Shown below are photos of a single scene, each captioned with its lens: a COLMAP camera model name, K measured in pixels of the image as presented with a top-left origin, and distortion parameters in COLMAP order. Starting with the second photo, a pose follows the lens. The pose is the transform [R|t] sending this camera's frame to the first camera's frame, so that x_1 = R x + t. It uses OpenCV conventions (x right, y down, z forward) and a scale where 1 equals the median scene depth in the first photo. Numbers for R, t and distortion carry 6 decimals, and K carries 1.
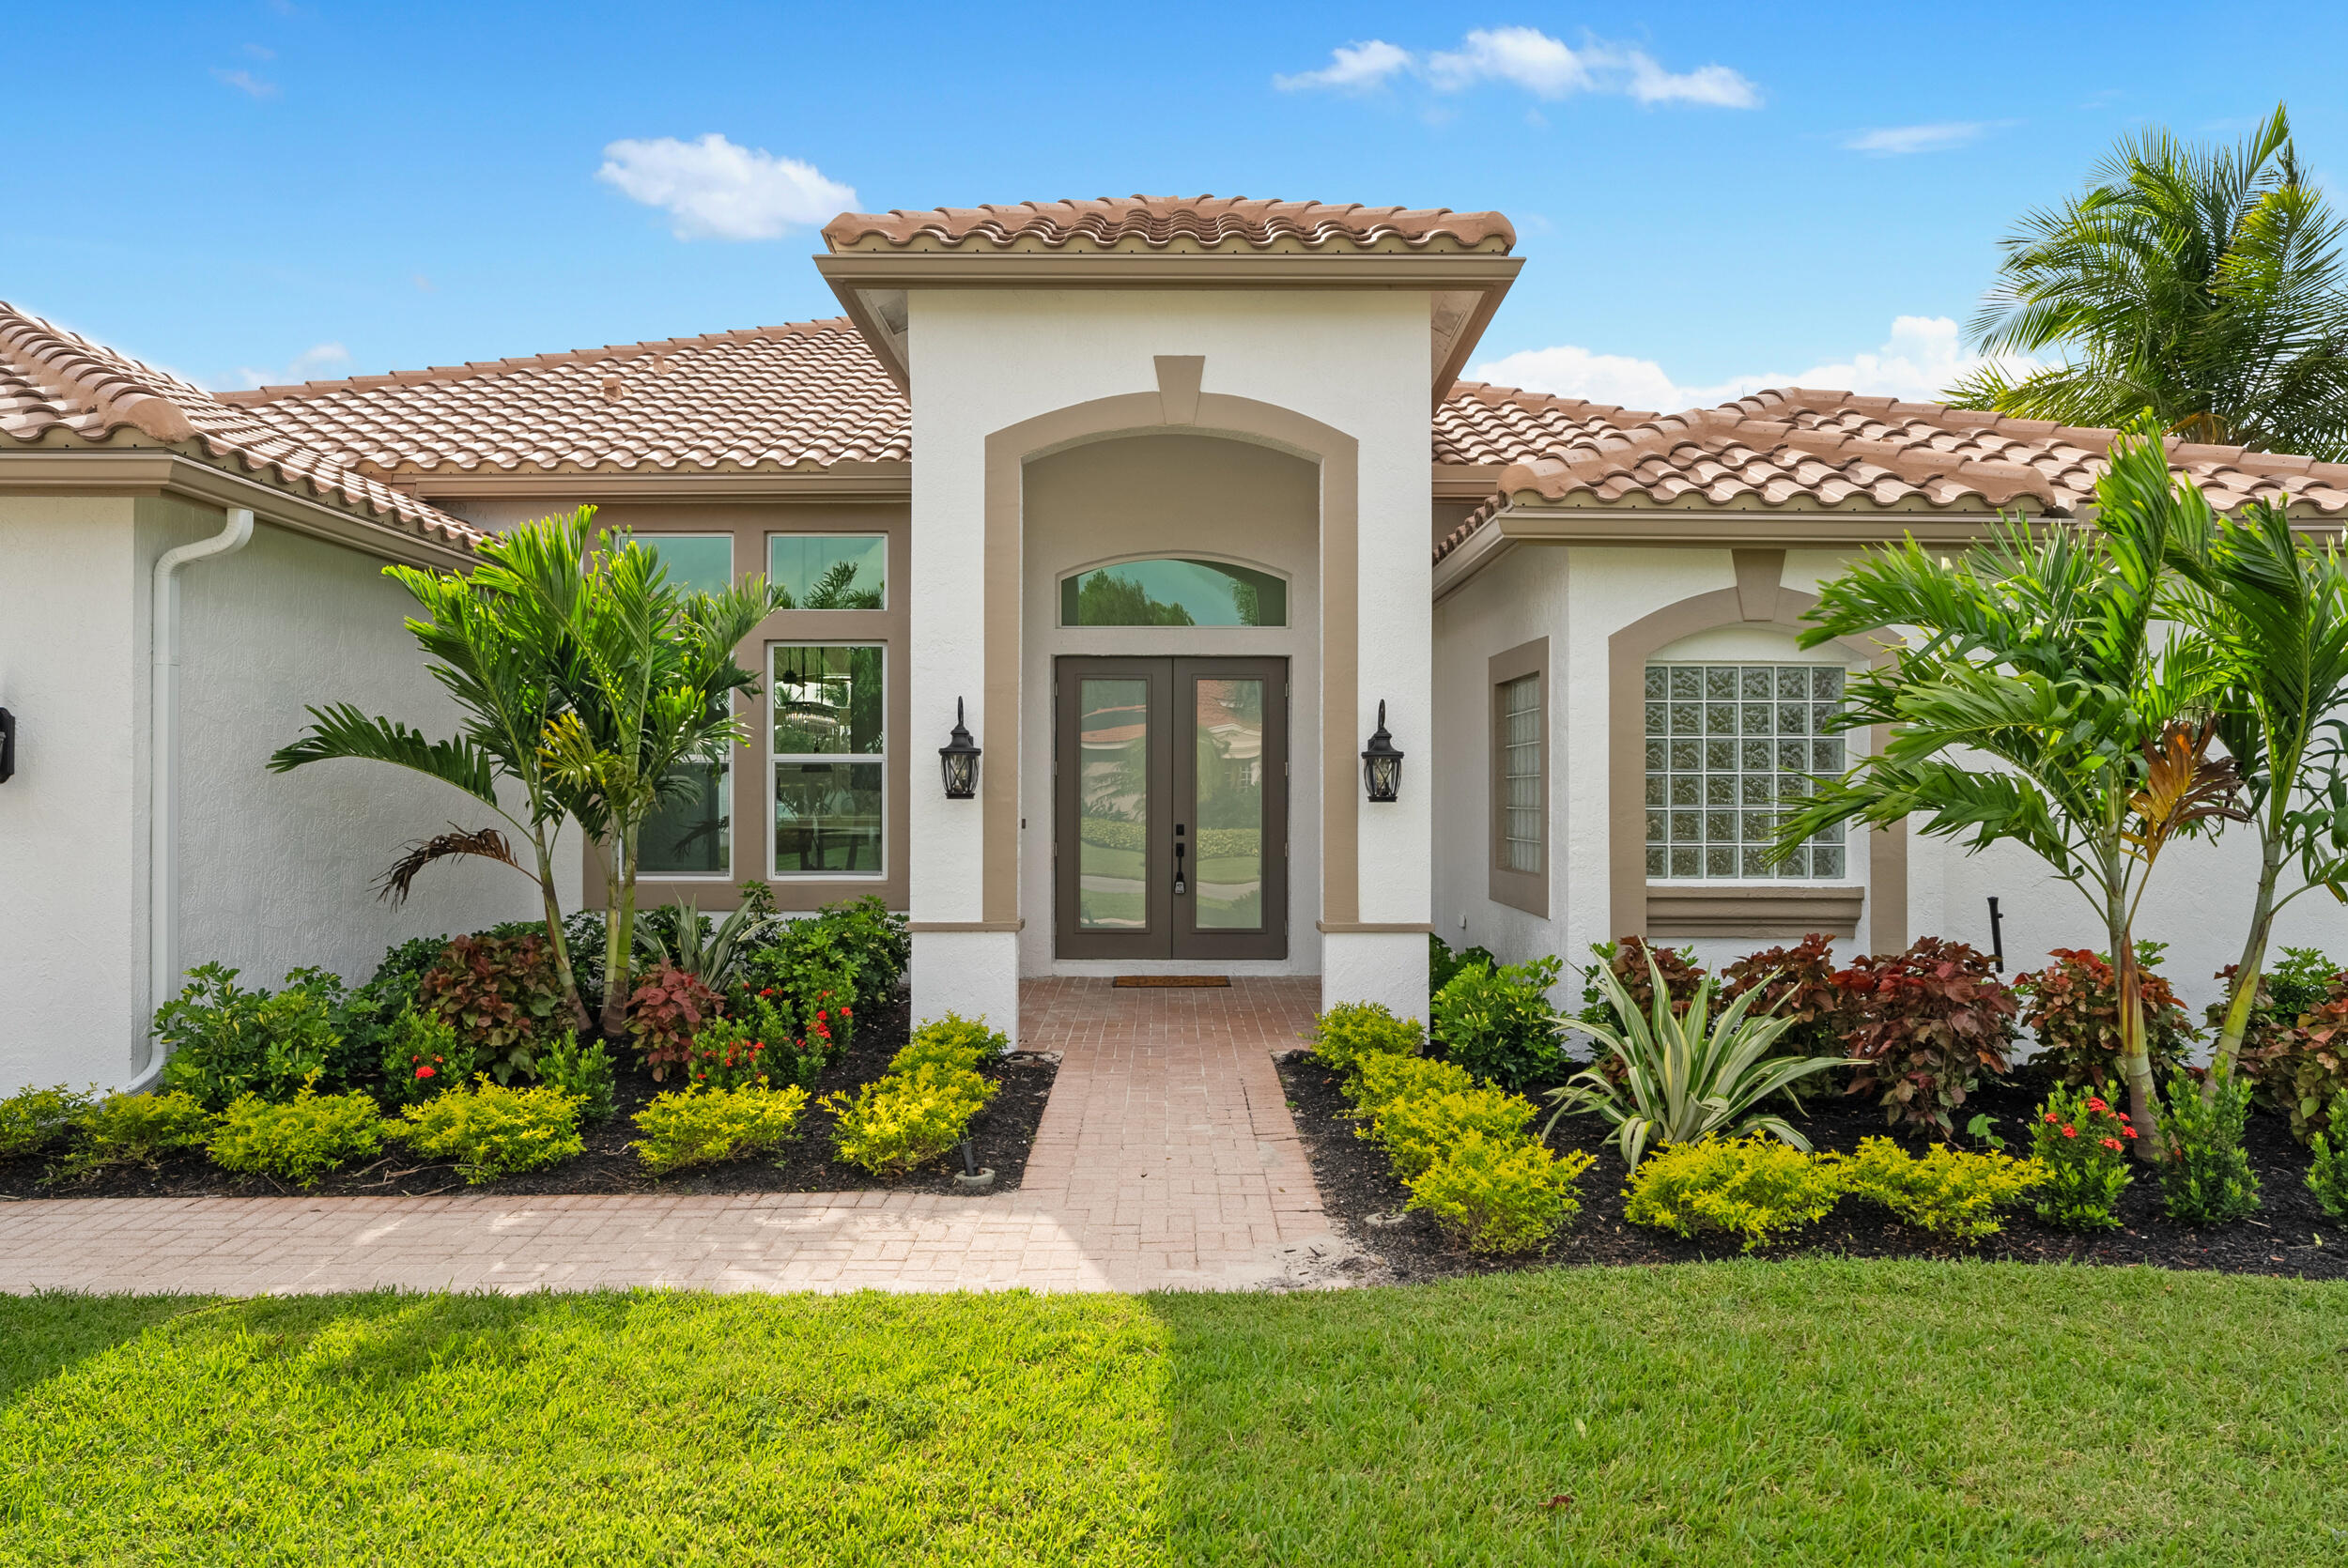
lens RADIAL K [[1062.4, 0, 1174.0], [0, 1062.4, 784.0], [0, 0, 1]] dist [0.003905, 0.000395]
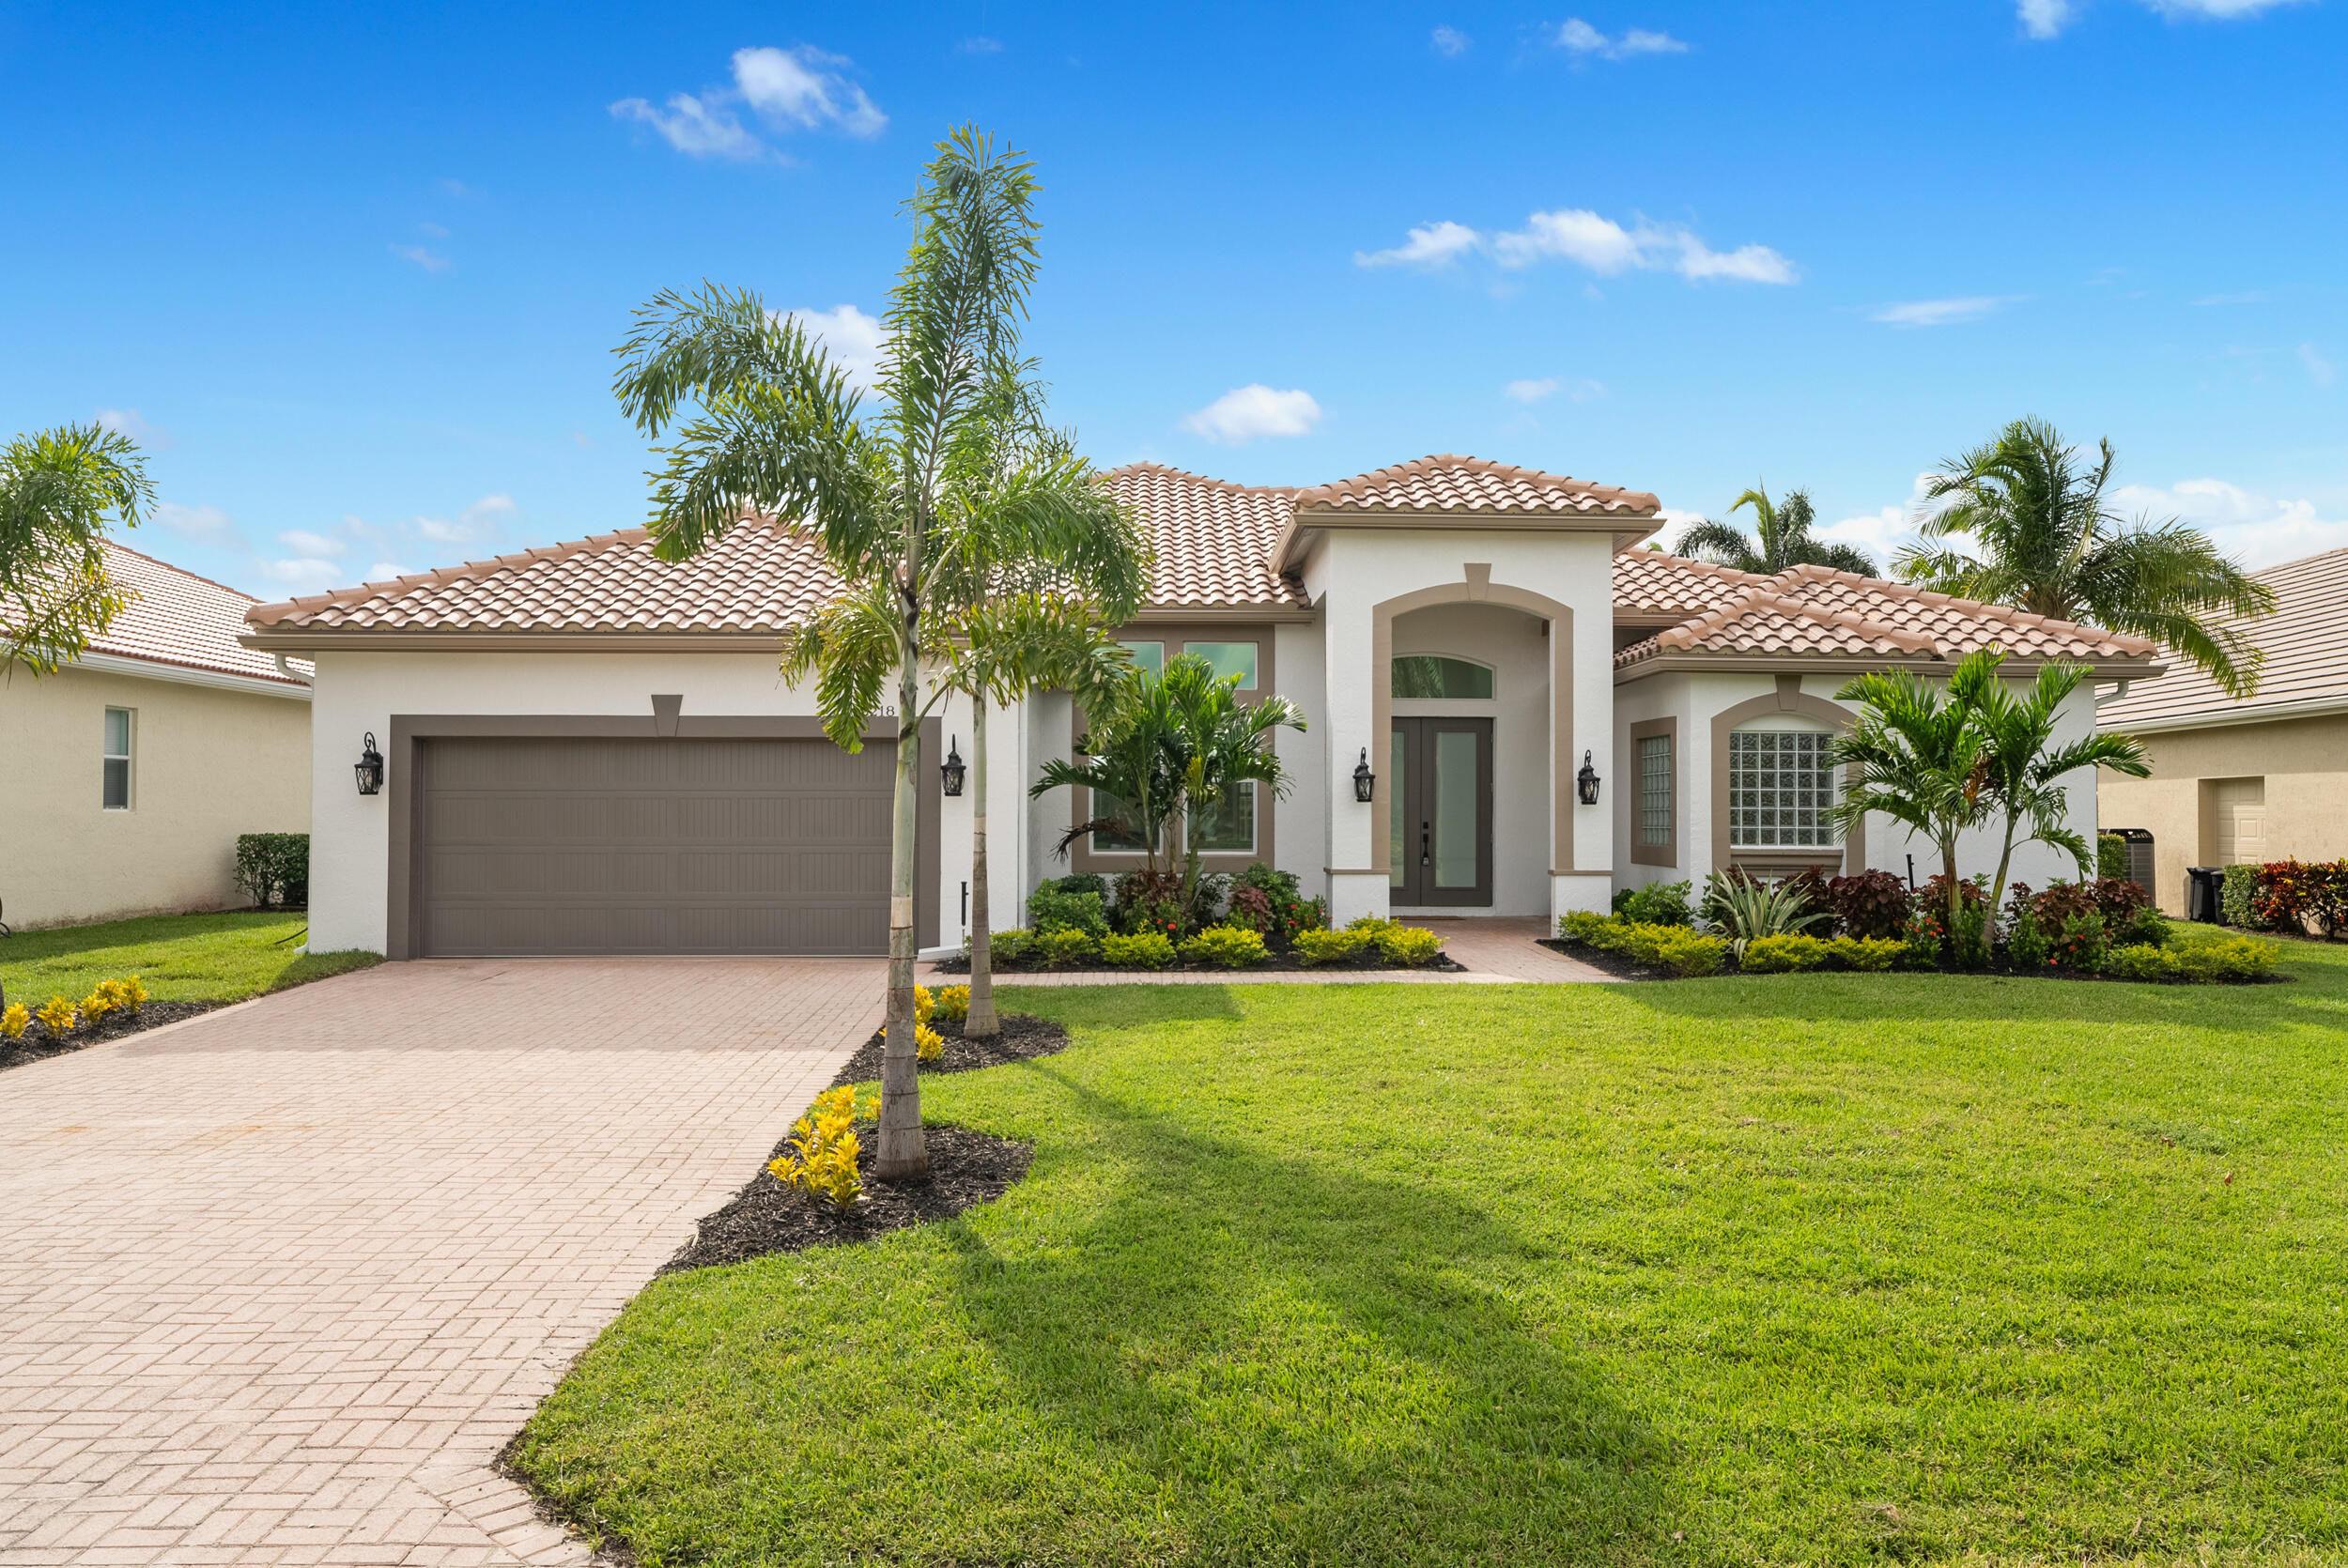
lens RADIAL K [[1103.9, 0, 1177.1], [0, 1103.9, 797.3], [0, 0, 1]] dist [0.000564, -0.000054]
pose [[0.999868, 0.003961, 0.015731, -0.561904], [-0.003786, 0.999930, -0.011187, 0.029003], [-0.015774, 0.011126, 0.999814, -0.936356]]
